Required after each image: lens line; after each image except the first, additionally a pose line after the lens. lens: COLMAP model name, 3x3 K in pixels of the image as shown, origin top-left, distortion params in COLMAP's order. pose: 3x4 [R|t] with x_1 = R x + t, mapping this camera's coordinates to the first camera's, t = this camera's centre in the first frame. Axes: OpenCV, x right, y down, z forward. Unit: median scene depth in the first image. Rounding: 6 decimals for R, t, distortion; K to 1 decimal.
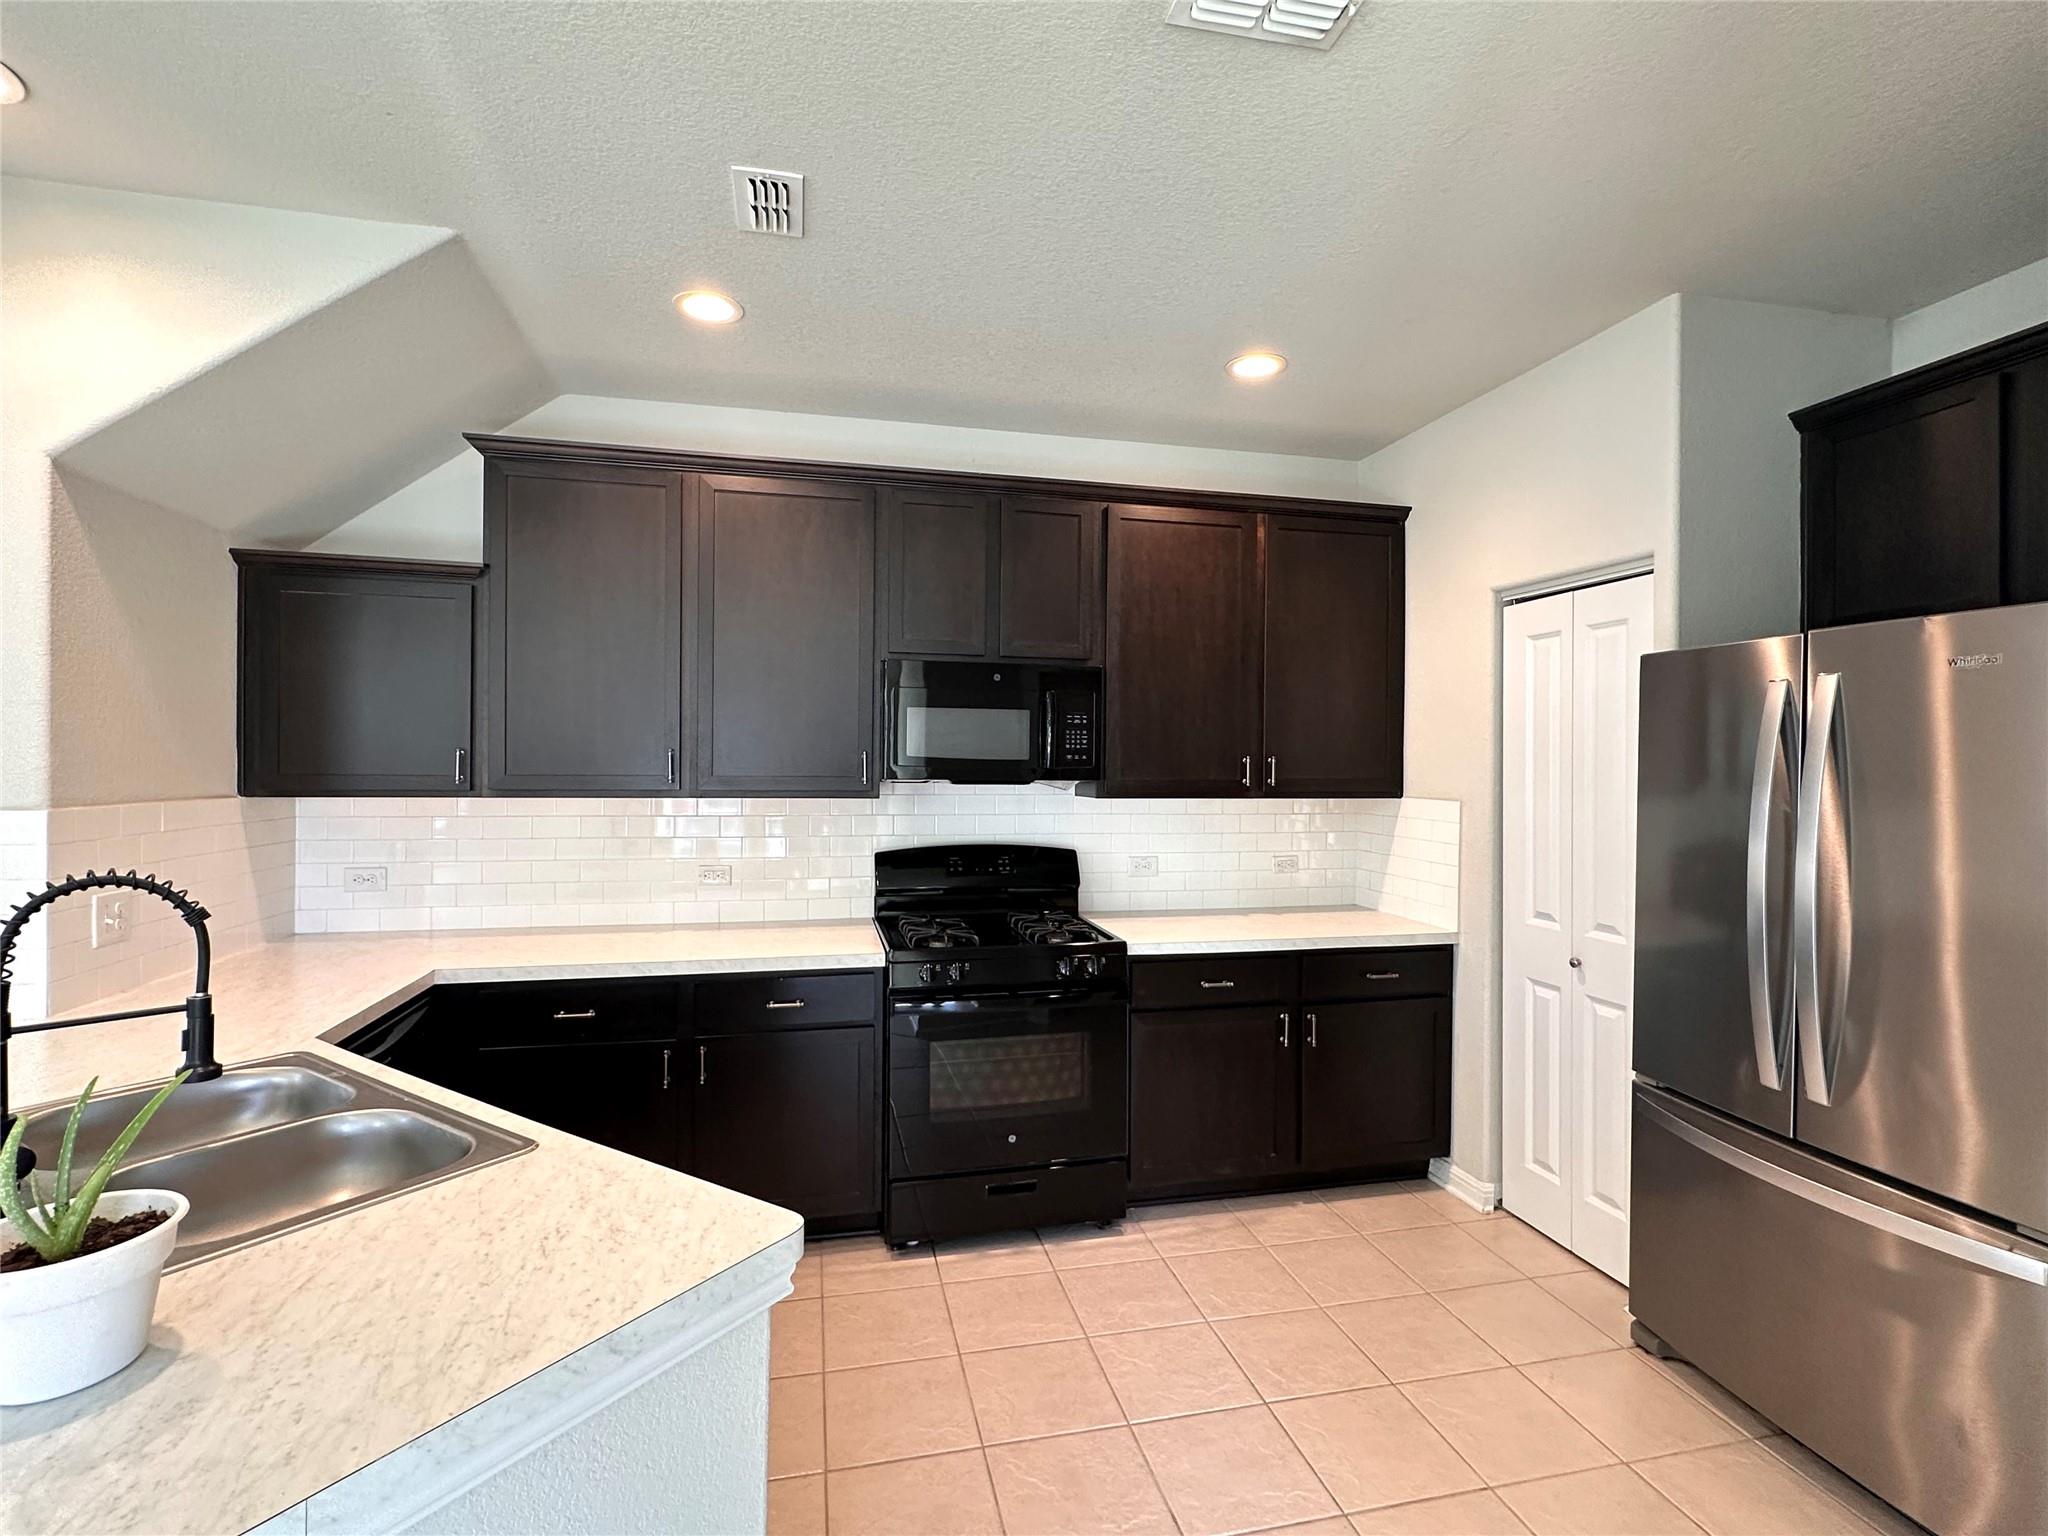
lens RADIAL K [[946.7, 0, 1026.8], [0, 946.7, 774.2], [0, 0, 1]] dist [-0.006138, 0.000120]
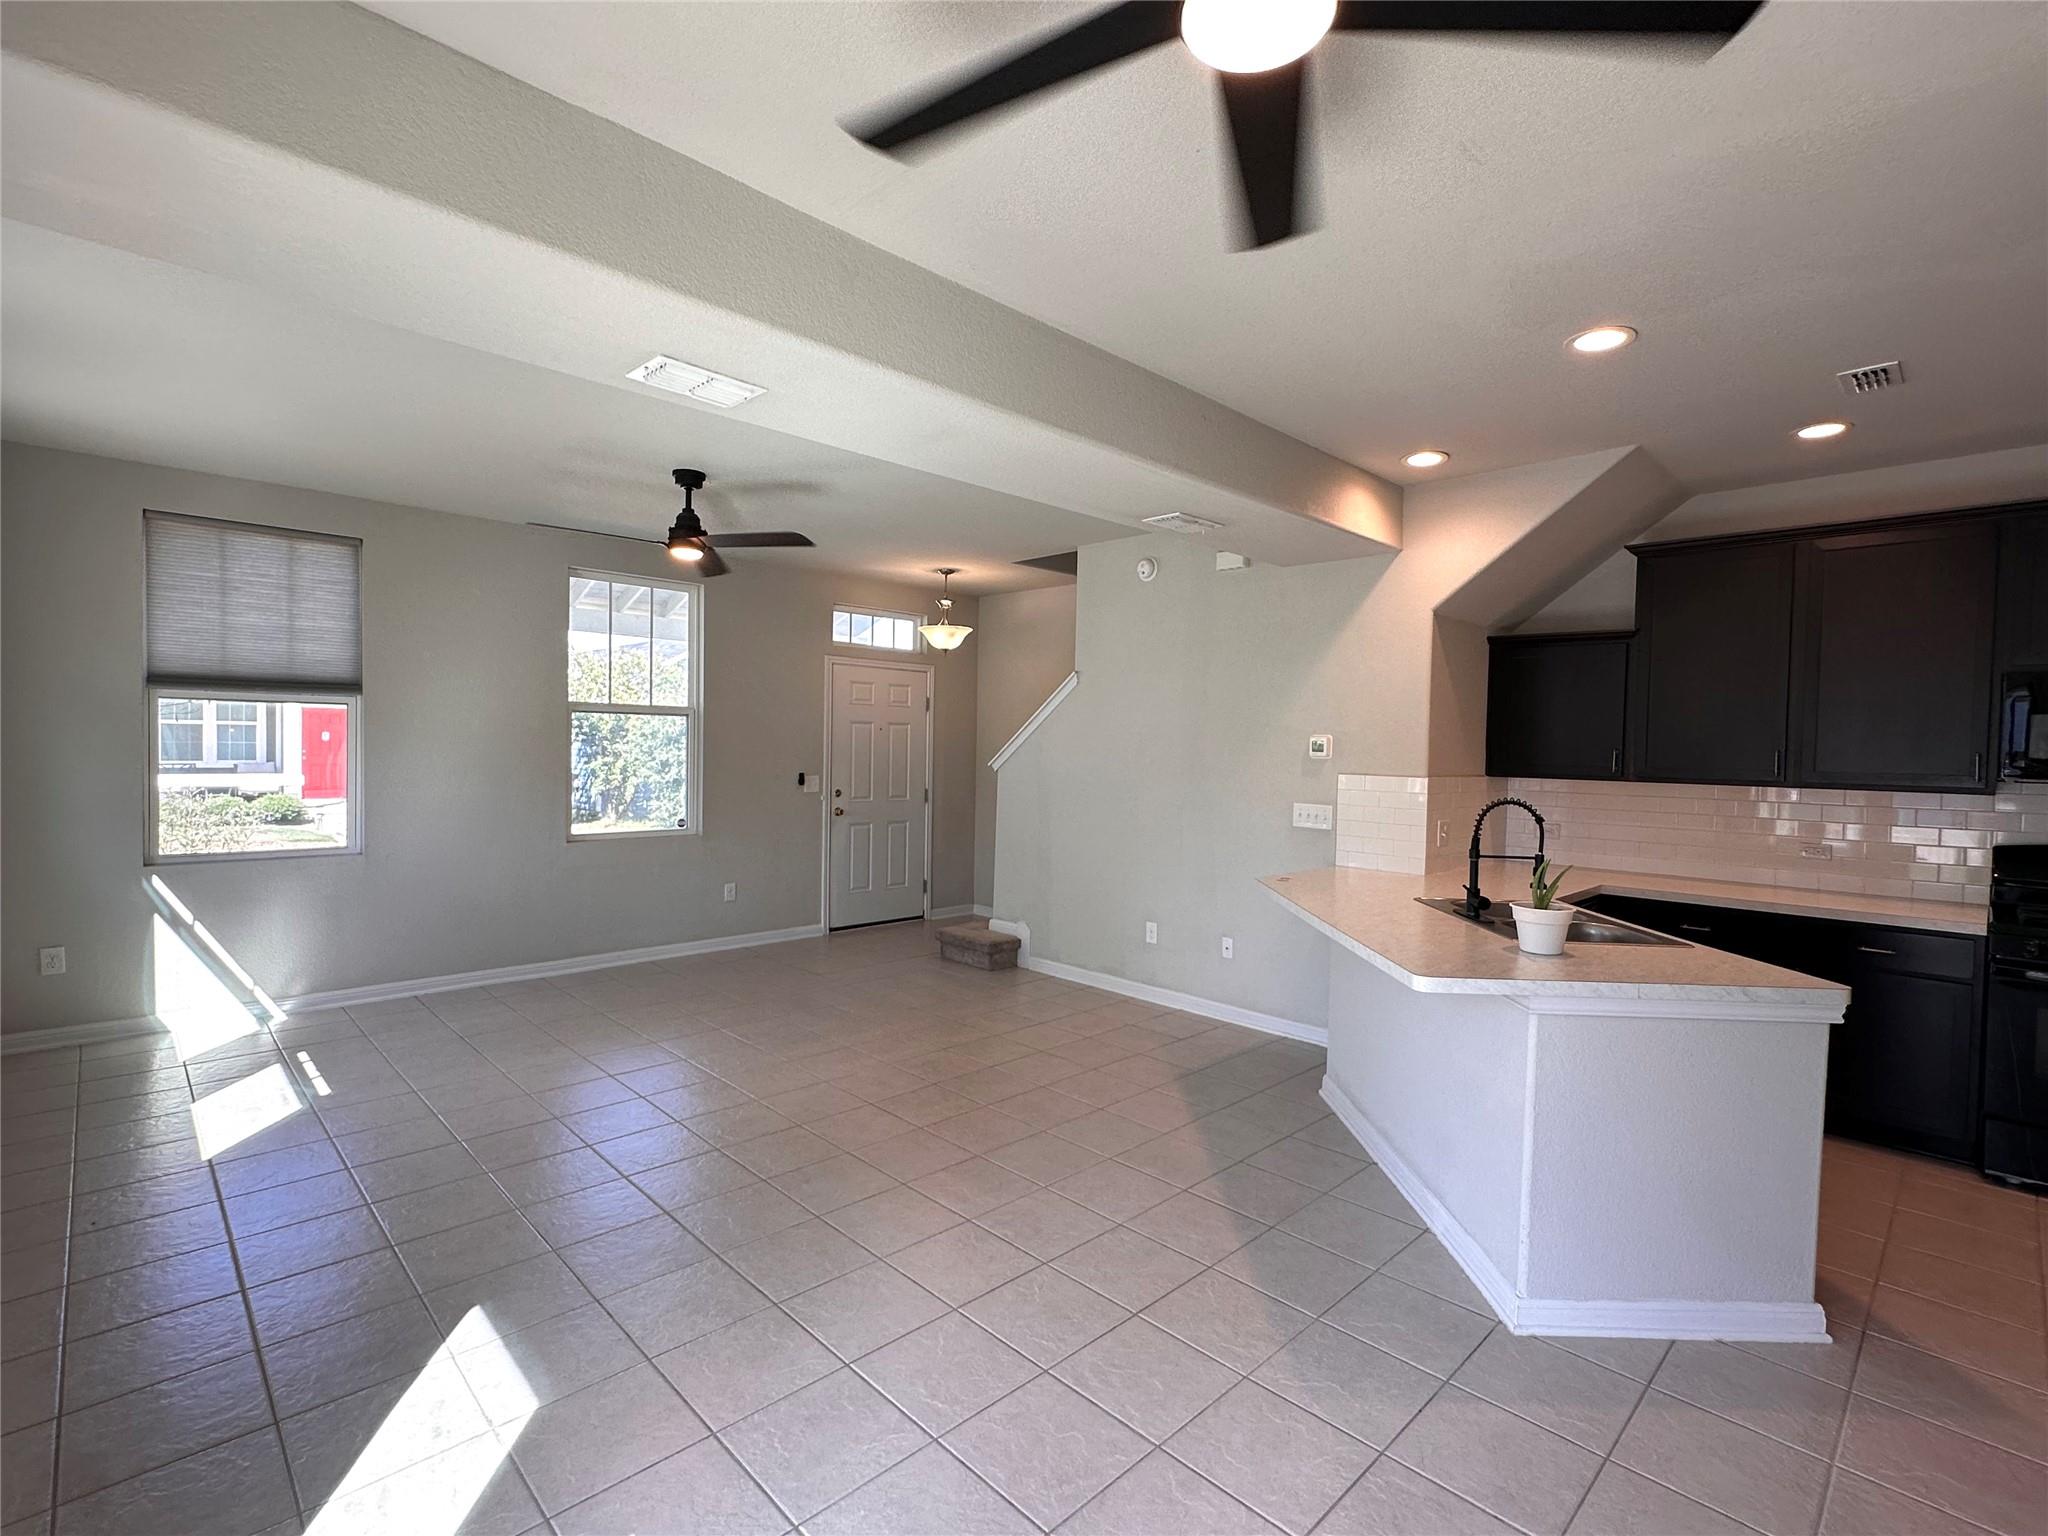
lens RADIAL K [[952.7, 0, 1032.9], [0, 952.7, 771.5], [0, 0, 1]] dist [-0.001245, -0.000322]
pose [[0.524767, 0.024179, -0.850903, 0.218232], [-0.026532, 0.999575, 0.012040, 0.014717], [0.850833, 0.016258, 0.525185, -0.602742]]
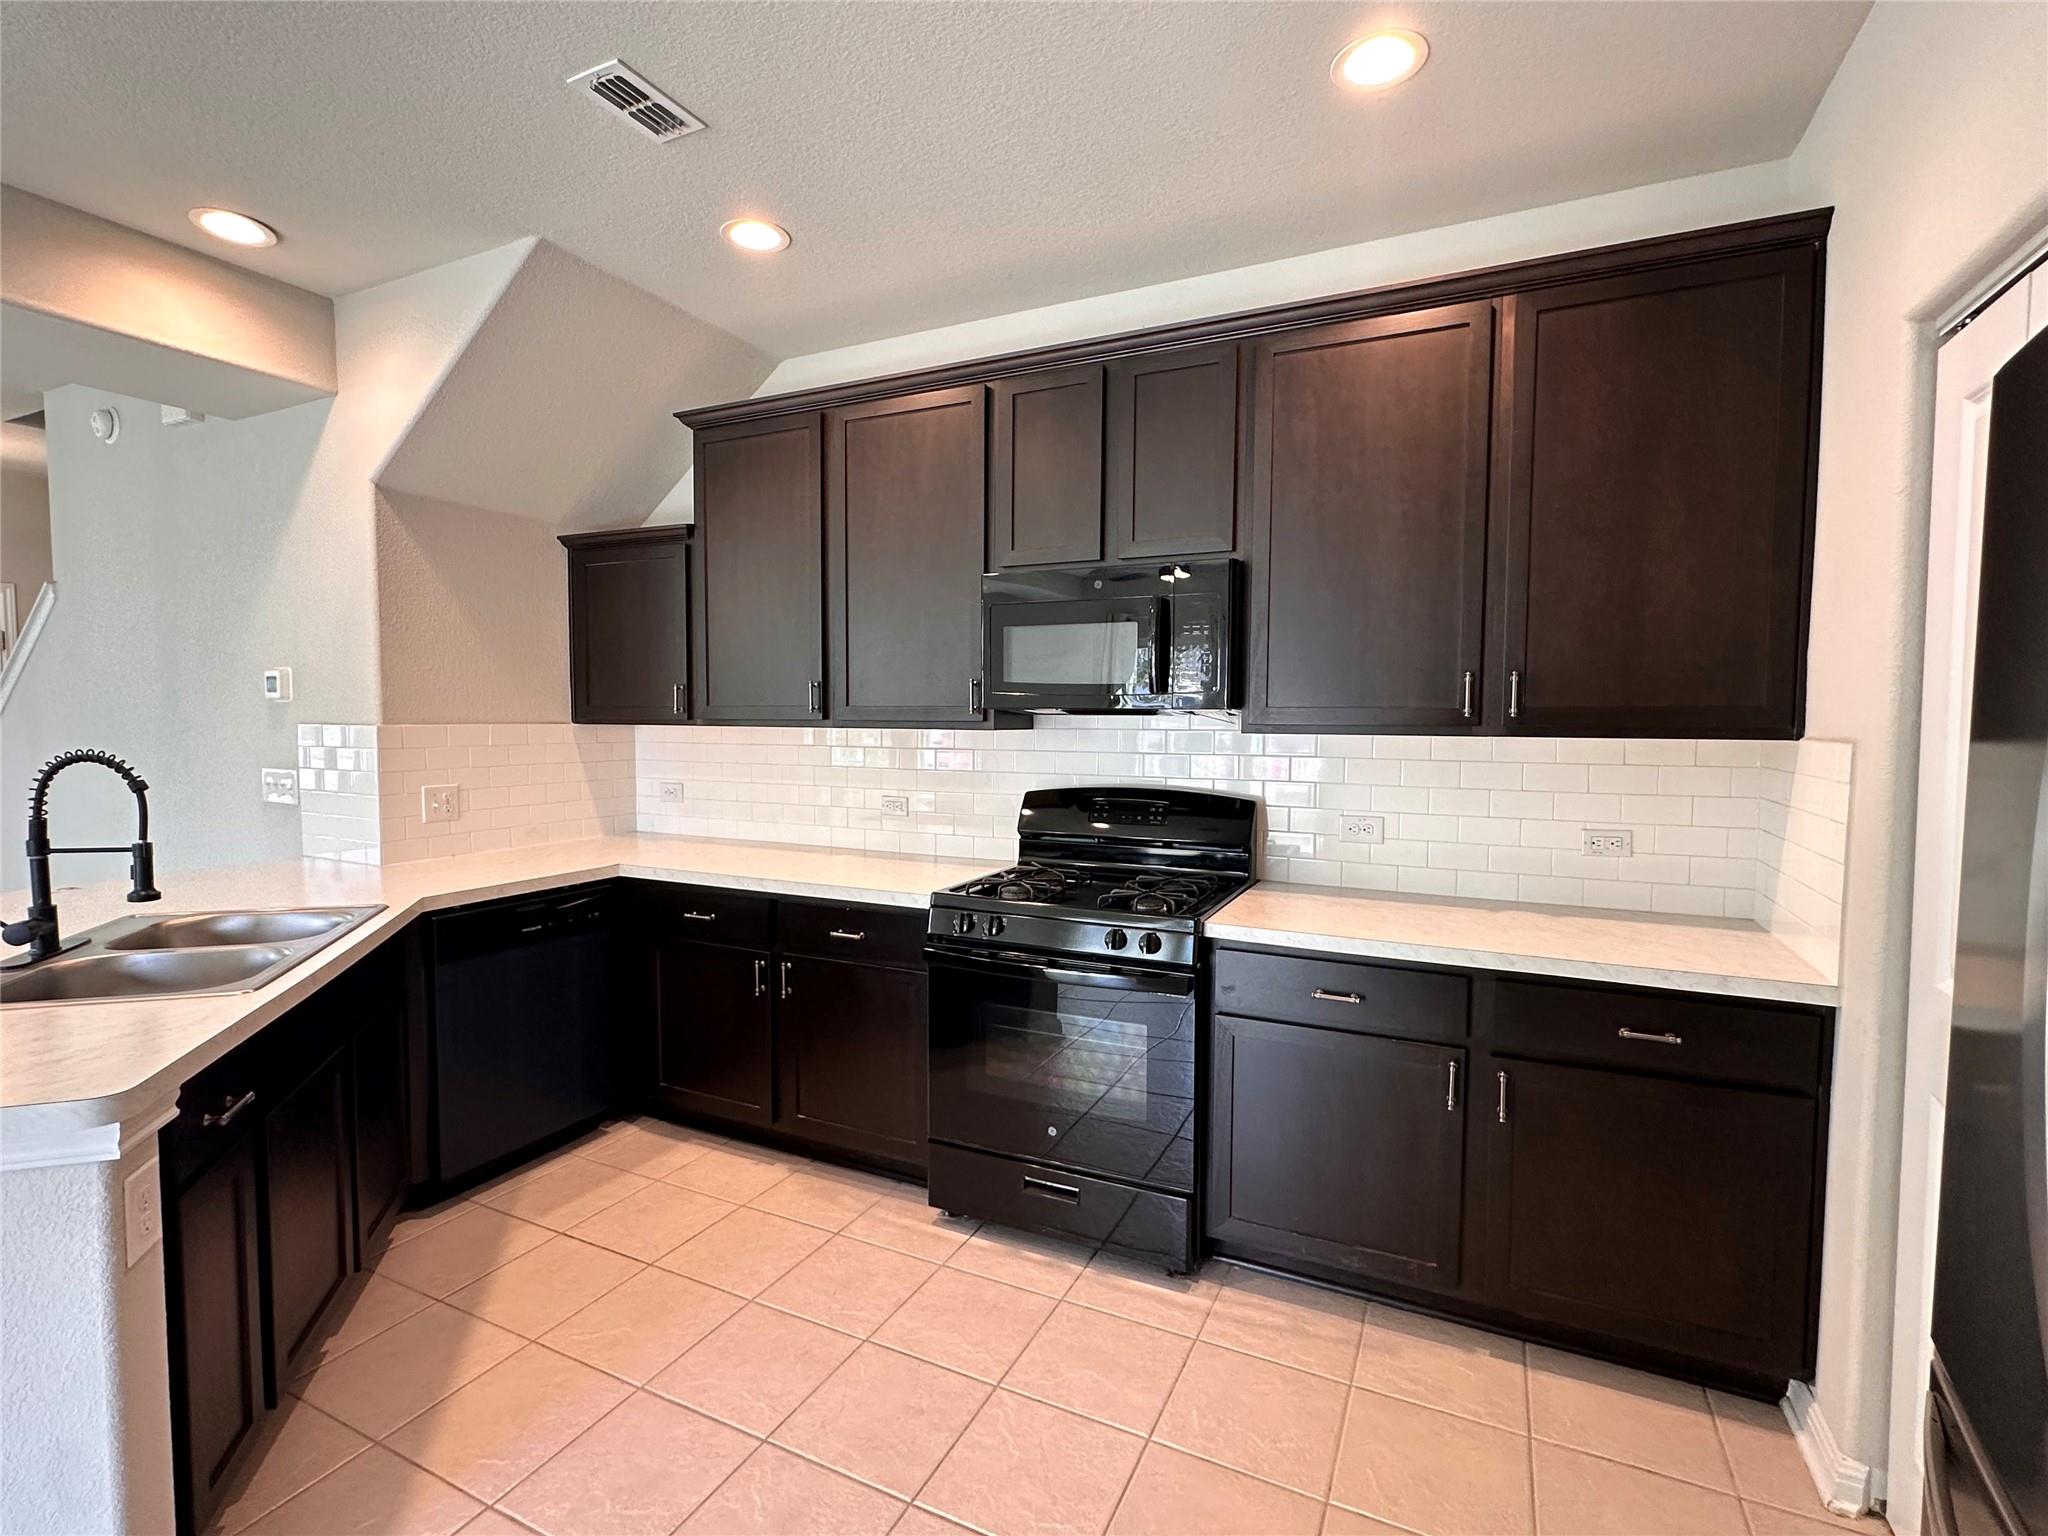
lens RADIAL K [[952.7, 0, 1032.9], [0, 952.7, 771.5], [0, 0, 1]] dist [-0.001245, -0.000322]
pose [[0.781980, 0.032577, -0.622452, 0.471882], [-0.006039, 0.998982, 0.044697, 0.025581], [0.623274, -0.031193, 0.781381, 0.321708]]
